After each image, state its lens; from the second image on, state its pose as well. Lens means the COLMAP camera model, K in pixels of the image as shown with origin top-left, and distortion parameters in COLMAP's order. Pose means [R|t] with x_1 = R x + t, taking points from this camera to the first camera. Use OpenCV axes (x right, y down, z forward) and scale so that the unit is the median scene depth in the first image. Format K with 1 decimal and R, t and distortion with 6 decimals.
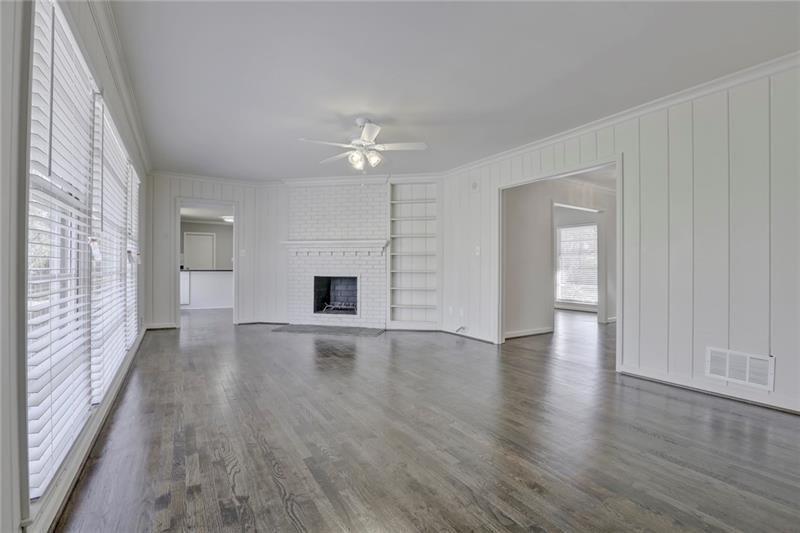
lens RADIAL K [[364.0, 0, 399.3], [0, 364.0, 266.9], [0, 0, 1]] dist [-0.023824, 0.000542]
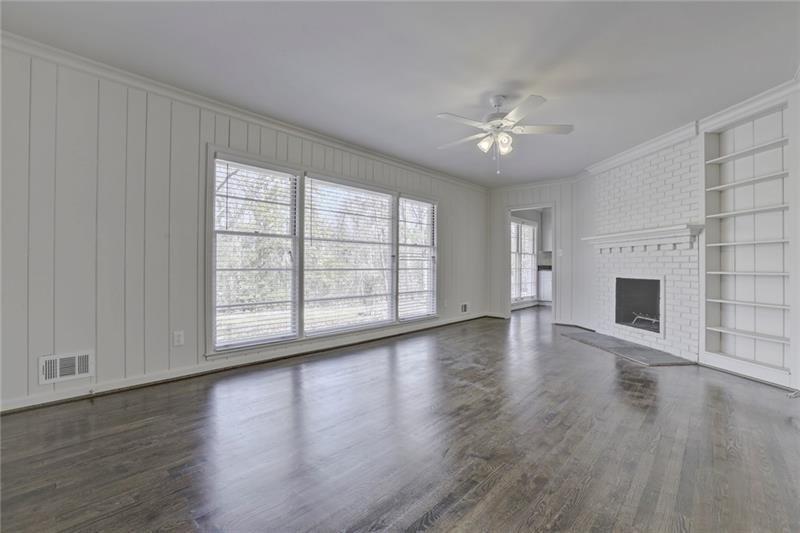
lens RADIAL K [[364.0, 0, 403.6], [0, 364.0, 263.1], [0, 0, 1]] dist [-0.023824, 0.000542]
pose [[0.309999, -0.010980, -0.950673, 0.395889], [-0.002654, 0.999919, -0.012414, 0.004187], [0.950733, 0.006372, 0.309945, 0.304268]]
